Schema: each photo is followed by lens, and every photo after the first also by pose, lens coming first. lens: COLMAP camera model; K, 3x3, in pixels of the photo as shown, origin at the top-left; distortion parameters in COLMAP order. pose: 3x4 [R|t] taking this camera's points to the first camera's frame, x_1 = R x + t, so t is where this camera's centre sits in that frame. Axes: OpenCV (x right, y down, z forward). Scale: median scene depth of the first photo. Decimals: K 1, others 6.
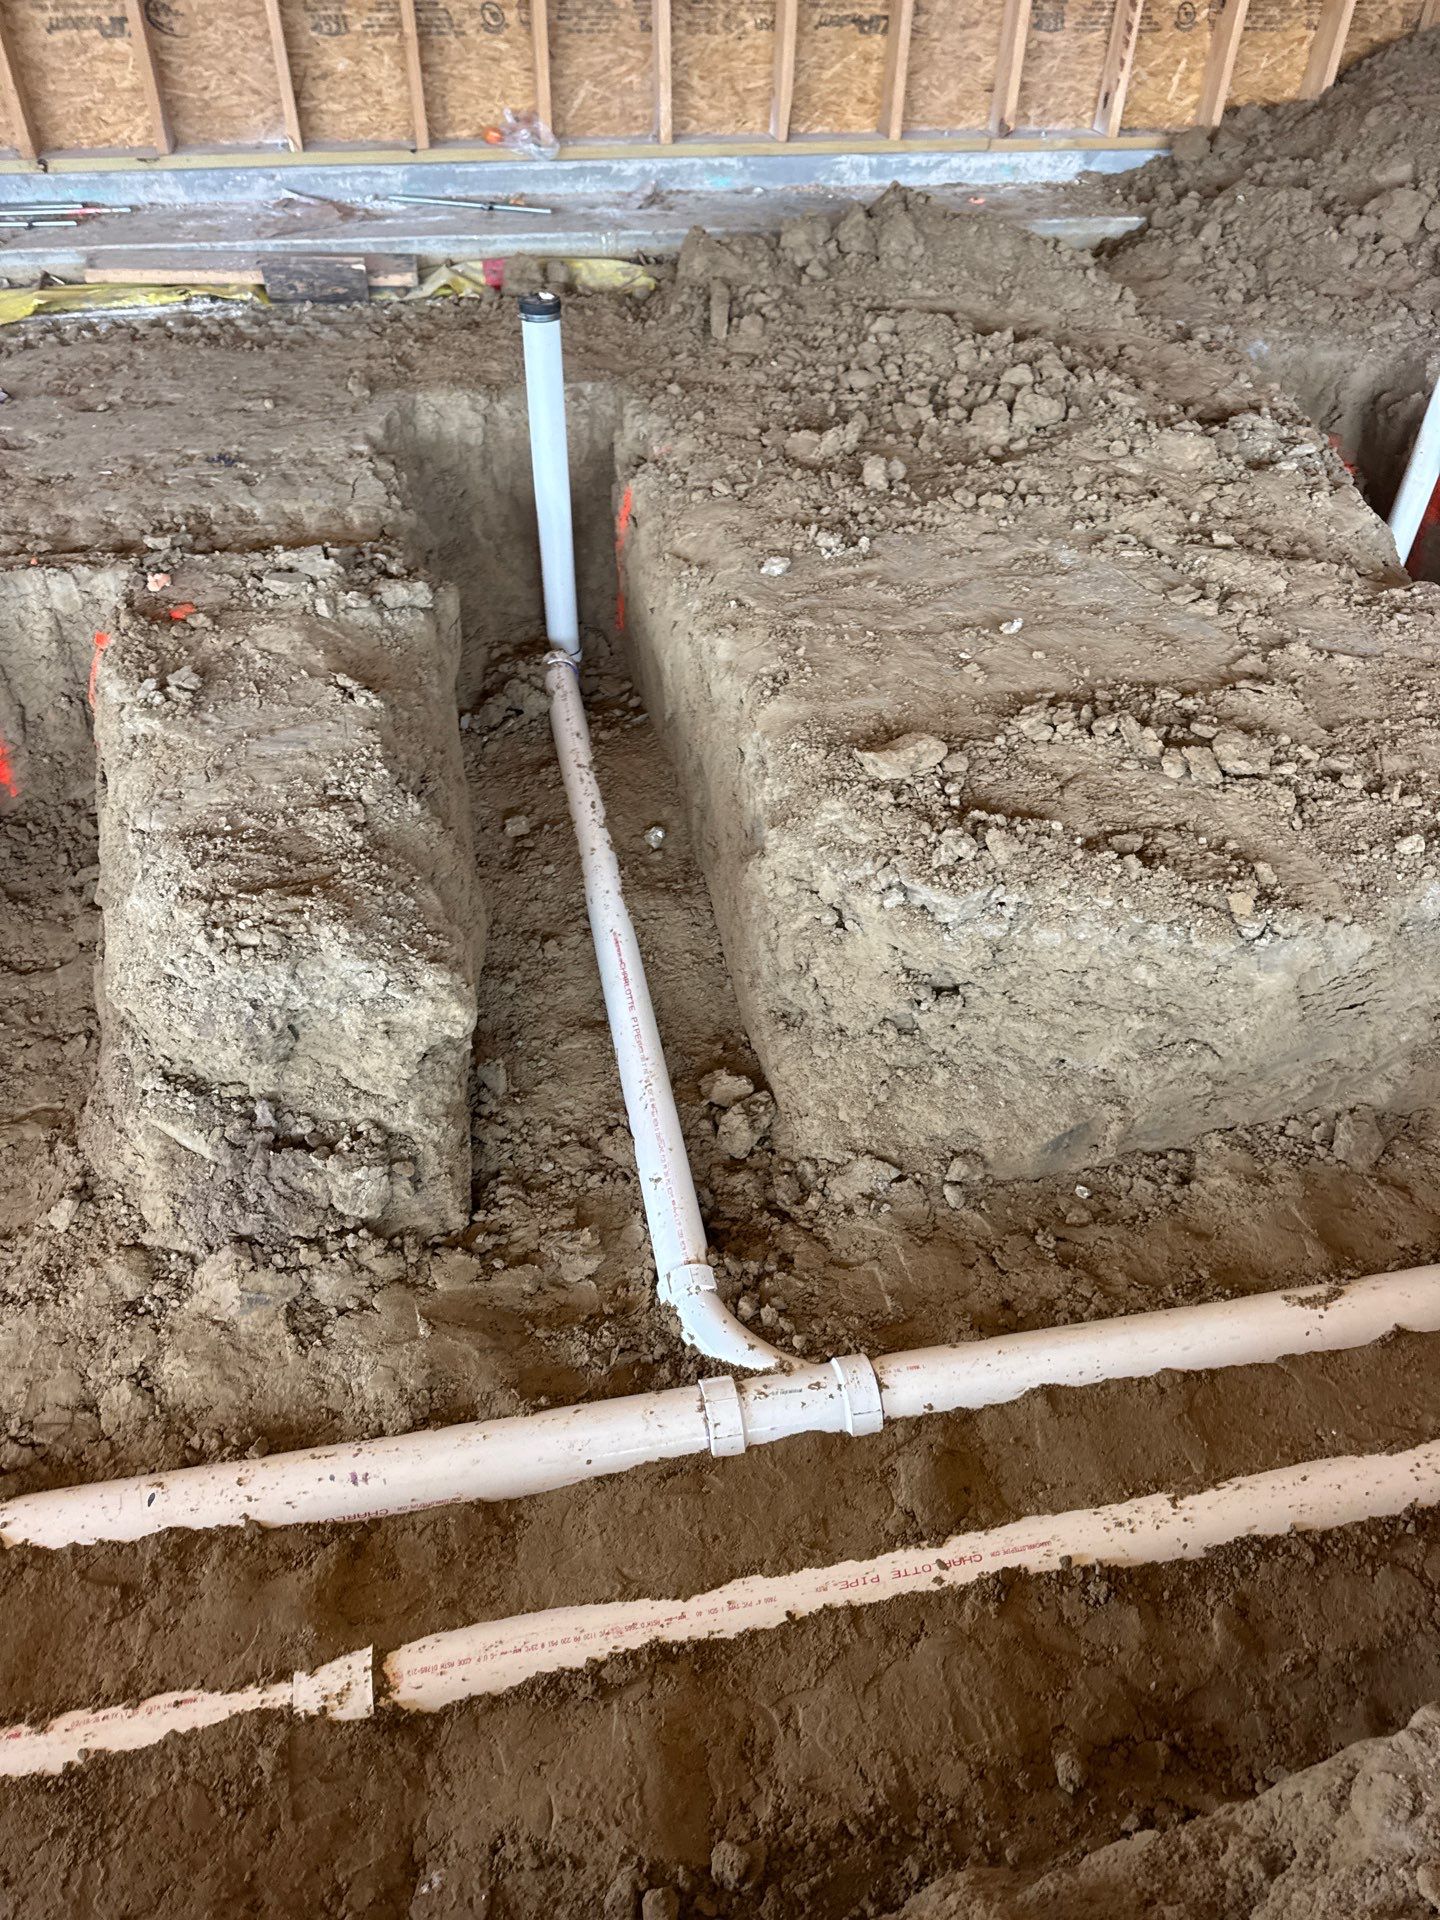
lens RADIAL K [[1325.2, 0, 736.2], [0, 1325.2, 960.5], [0, 0, 1]] dist [0.042357, -0.053123]
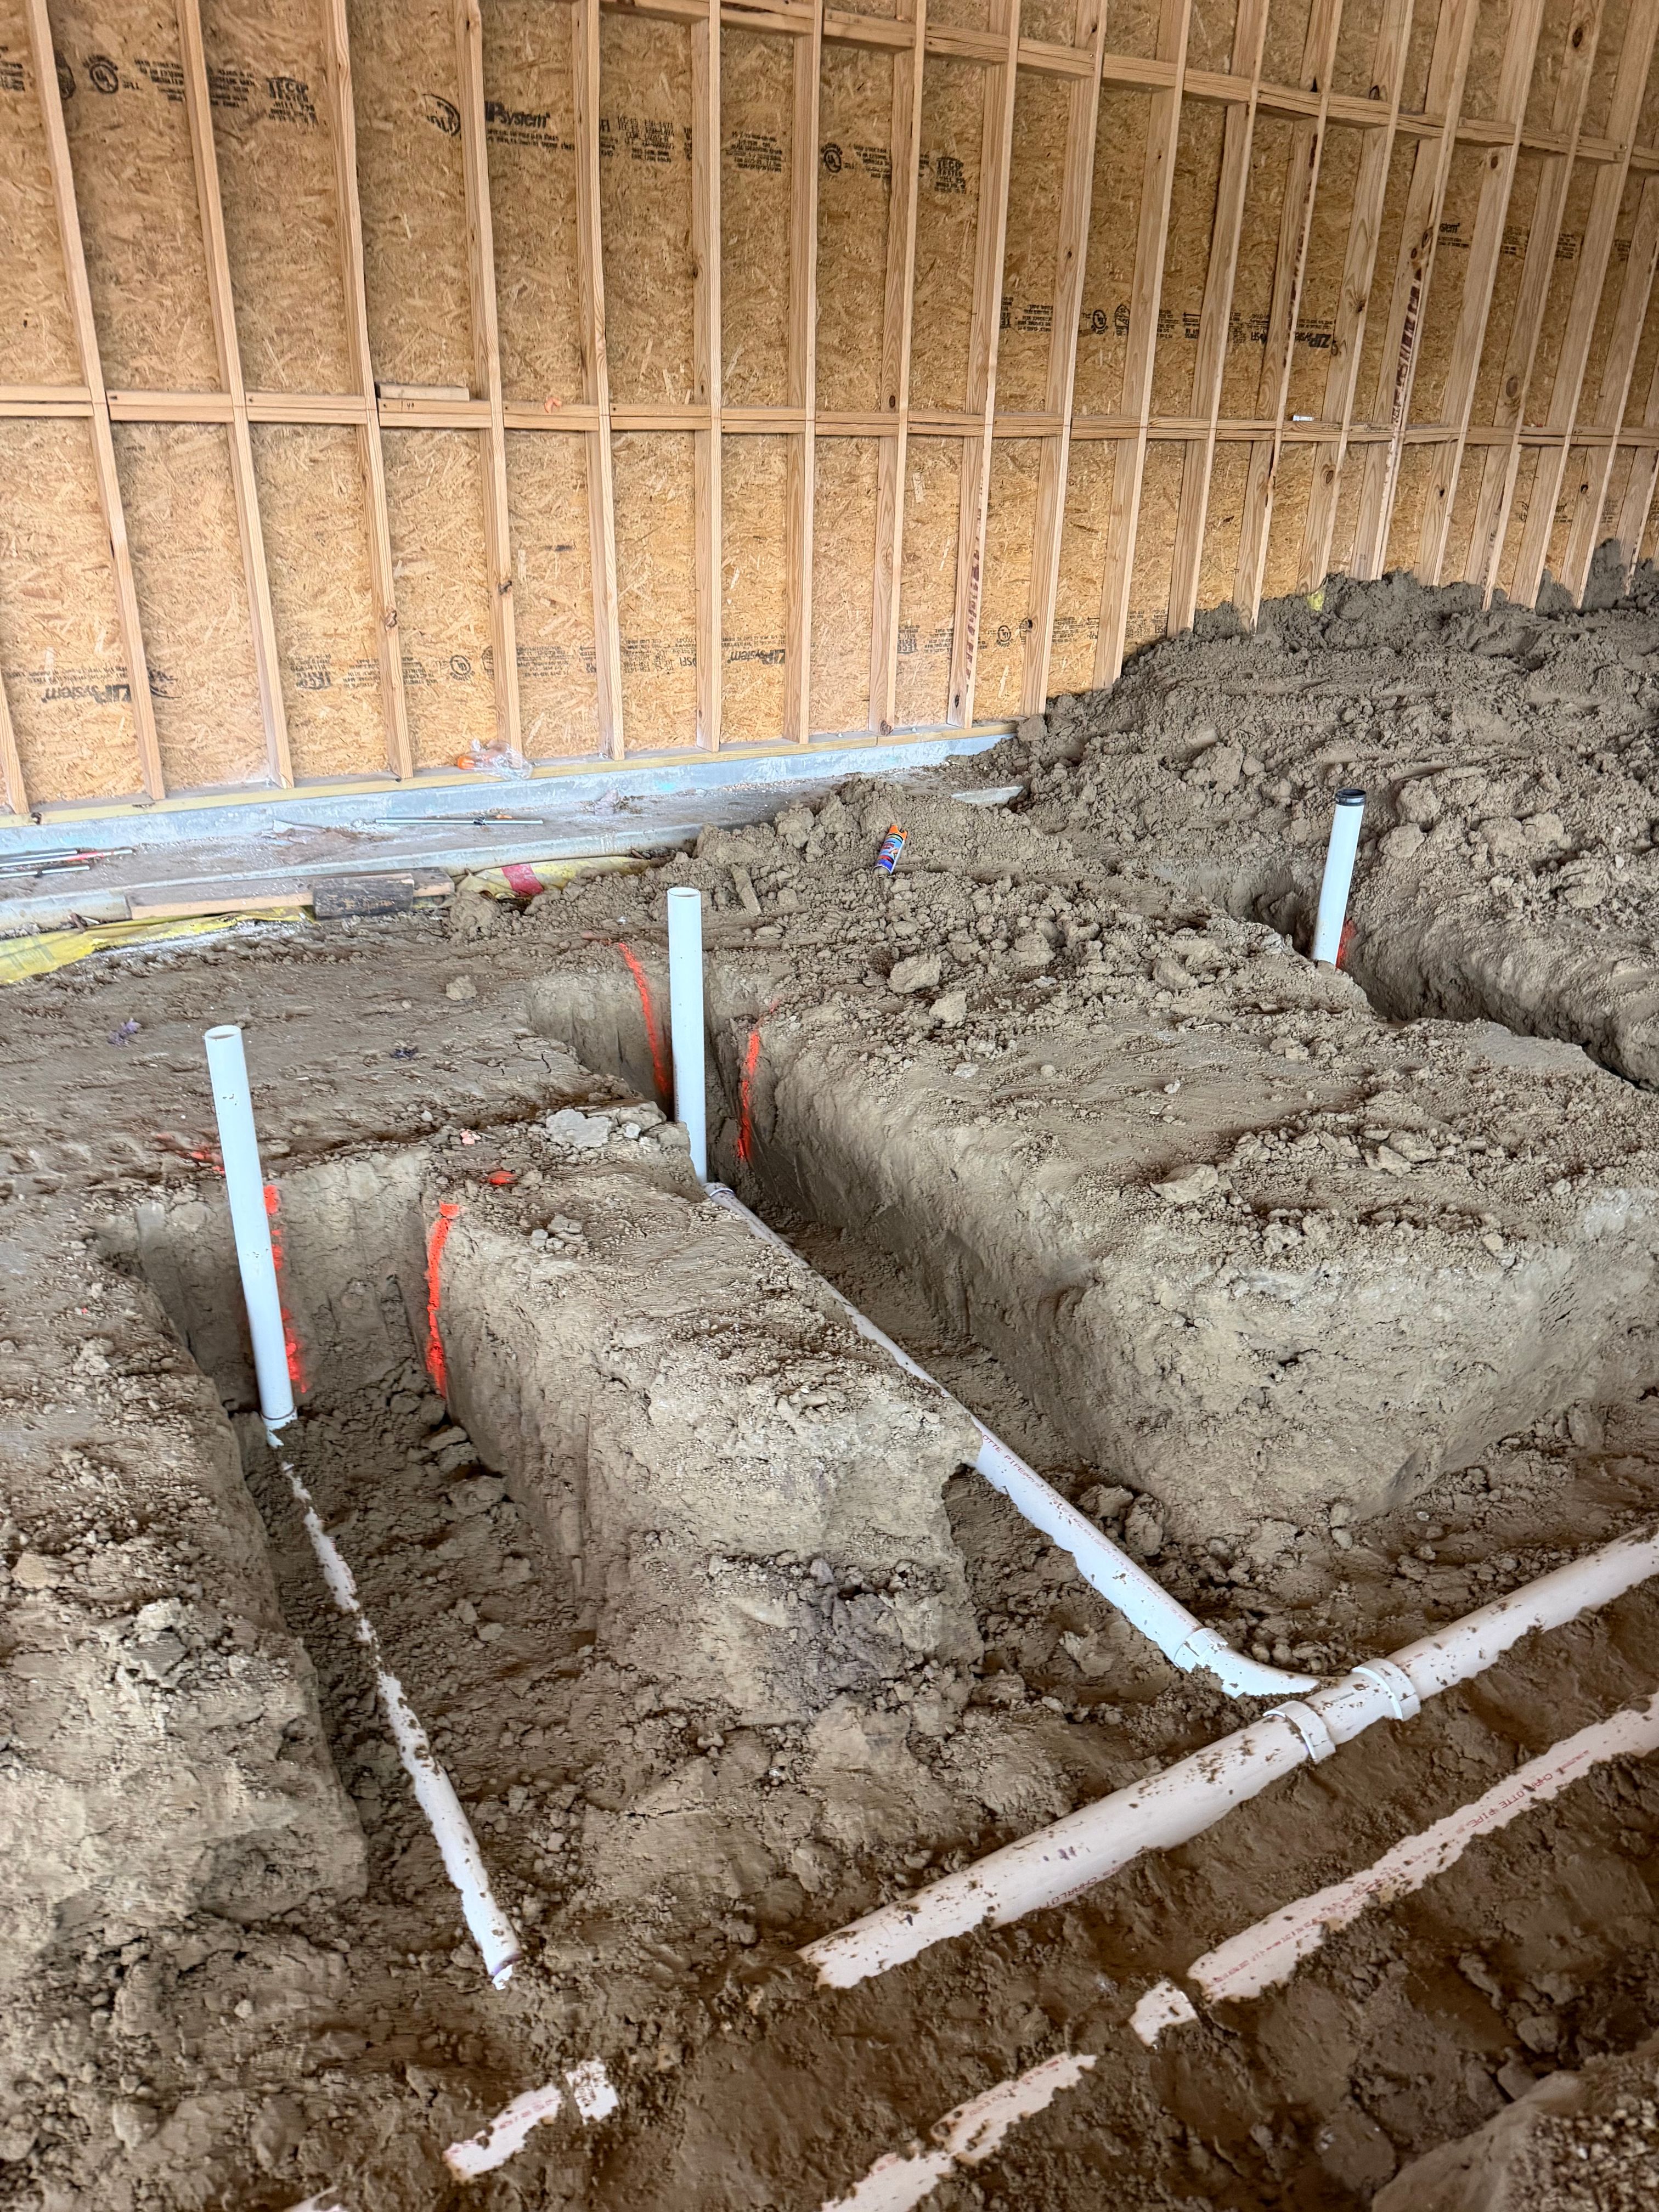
lens RADIAL K [[1535.8, 0, 830.9], [0, 1535.8, 1119.3], [0, 0, 1]] dist [0.101034, -0.170348]
pose [[0.944607, -0.138868, 0.297377, -0.484125], [0.221086, 0.938890, -0.263830, 0.074717], [-0.242567, 0.314962, 0.917584, -0.199446]]
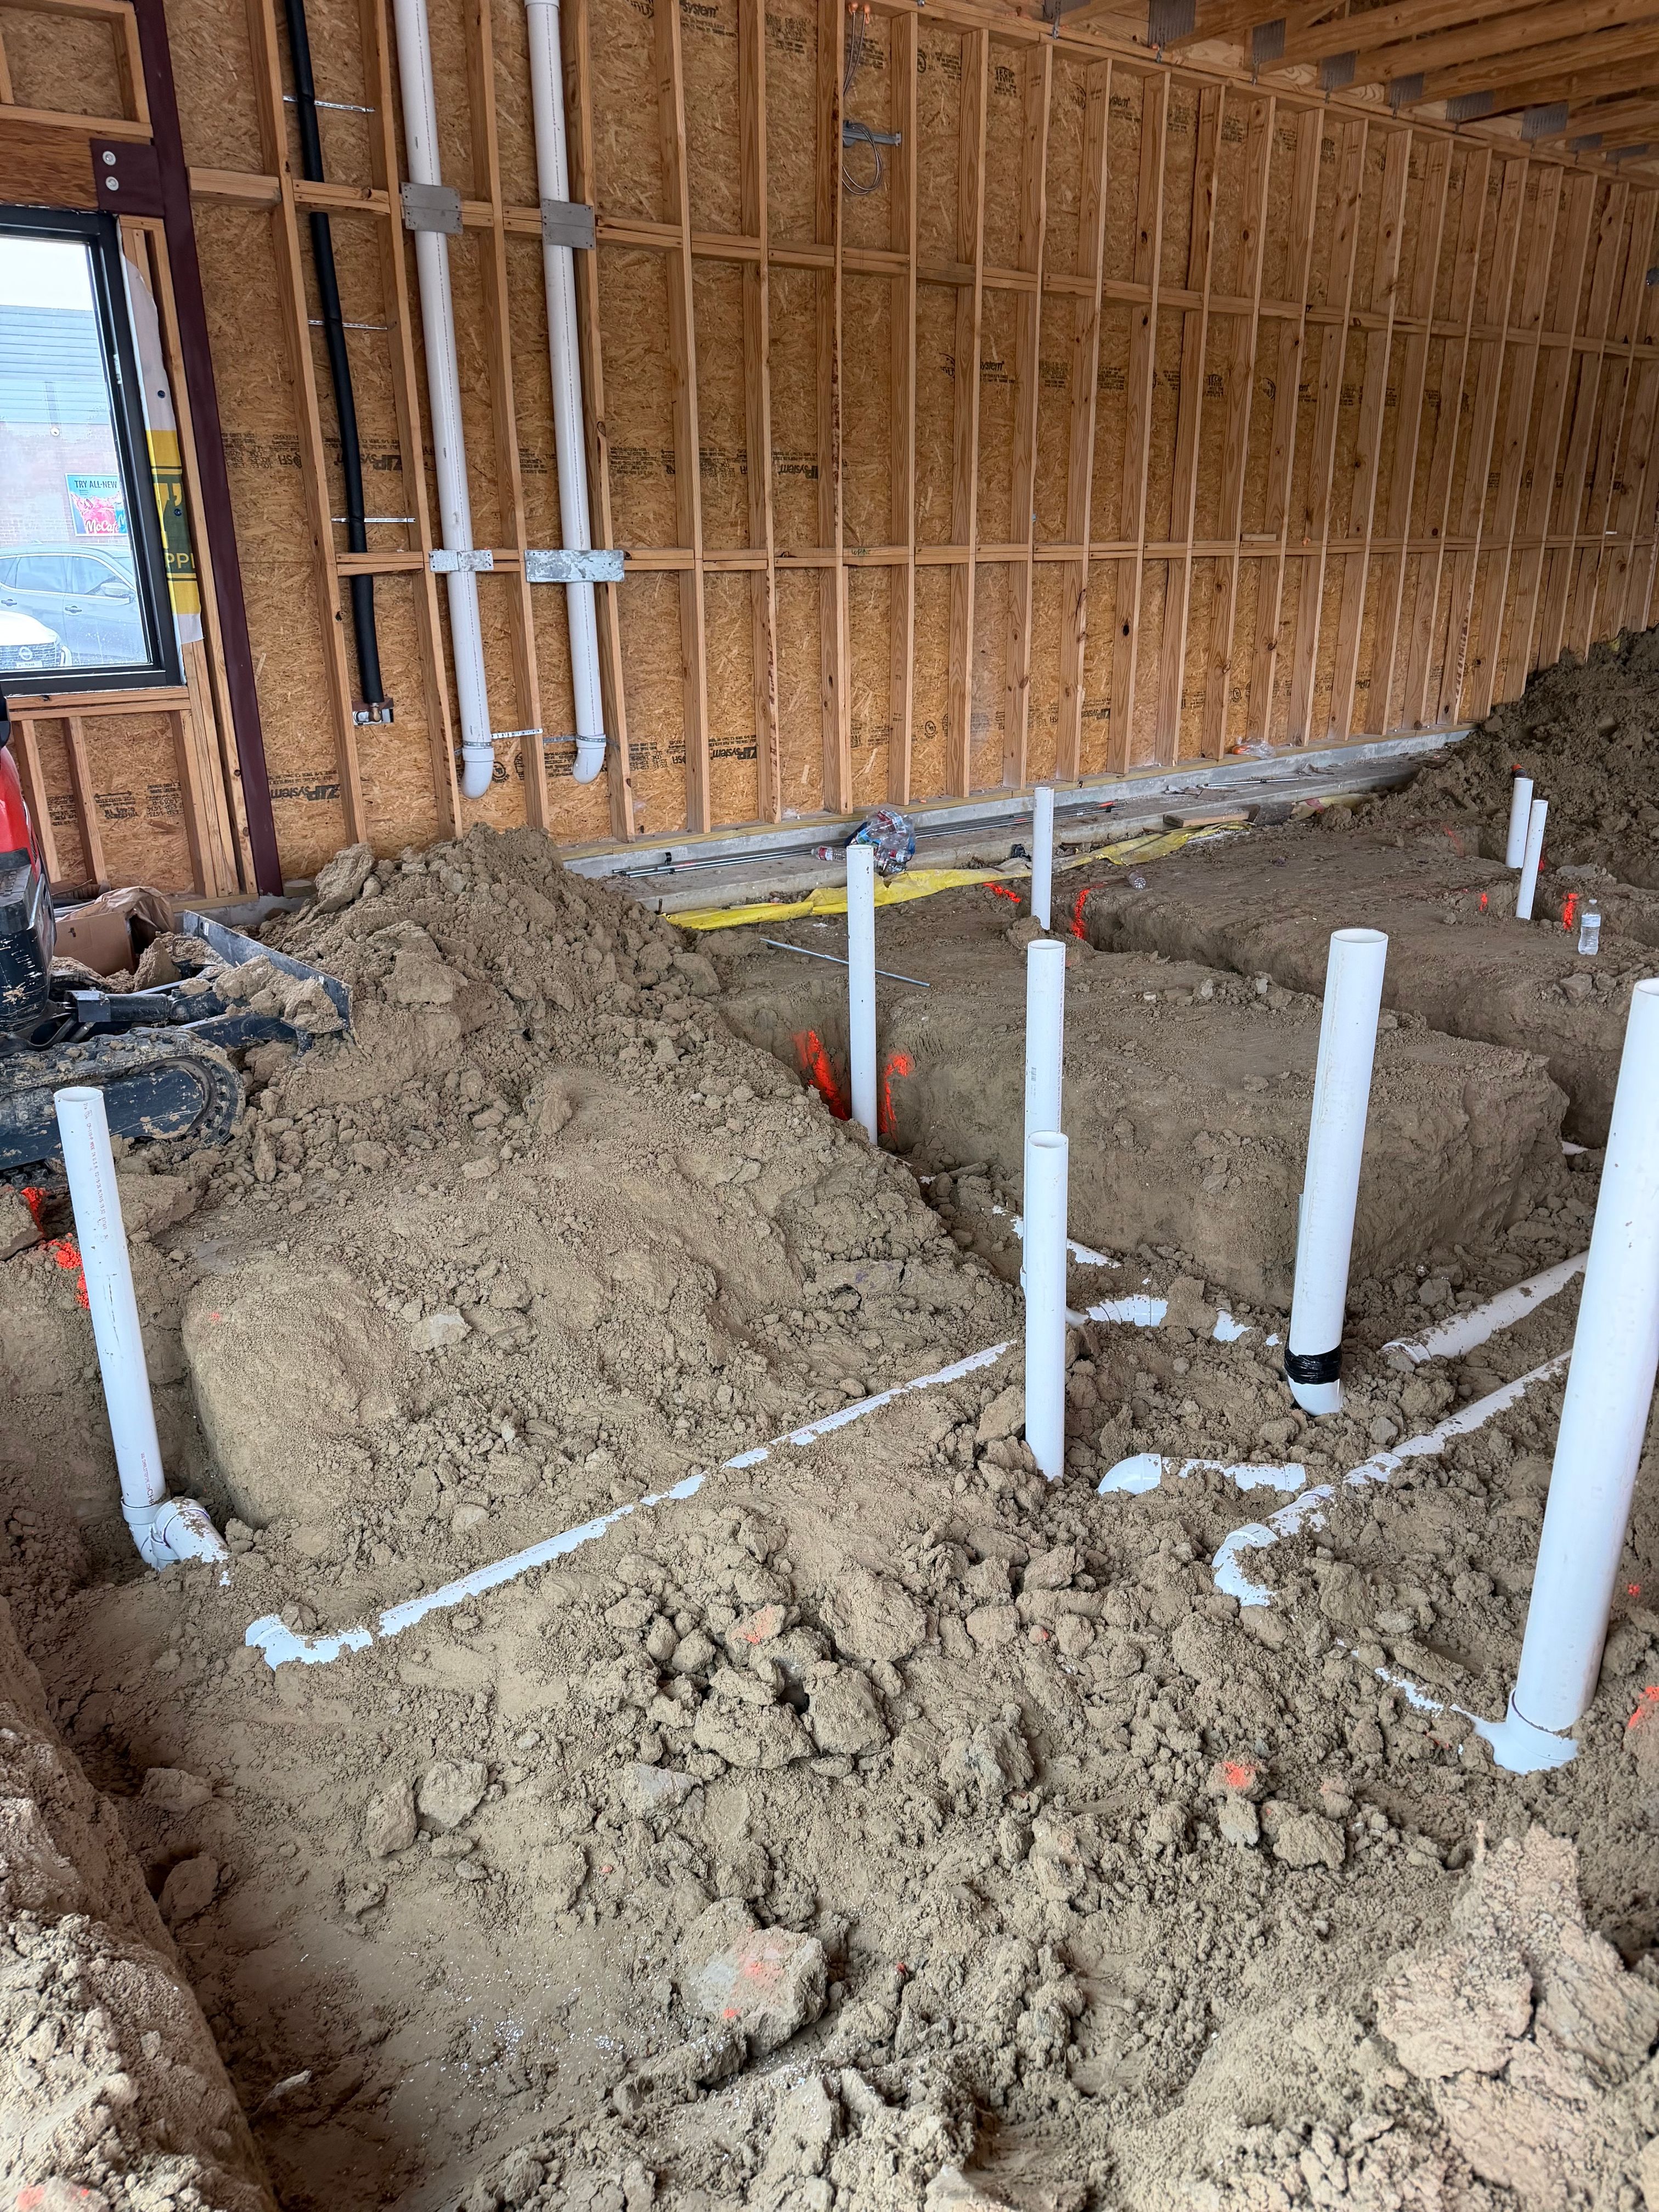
lens RADIAL K [[1530.7, 0, 837.2], [0, 1530.7, 1100.4], [0, 0, 1]] dist [0.151373, -0.292915]
pose [[0.904527, -0.179446, 0.386820, -2.409573], [0.314321, 0.893593, -0.320459, 0.471576], [-0.288155, 0.411450, 0.864683, -0.712055]]
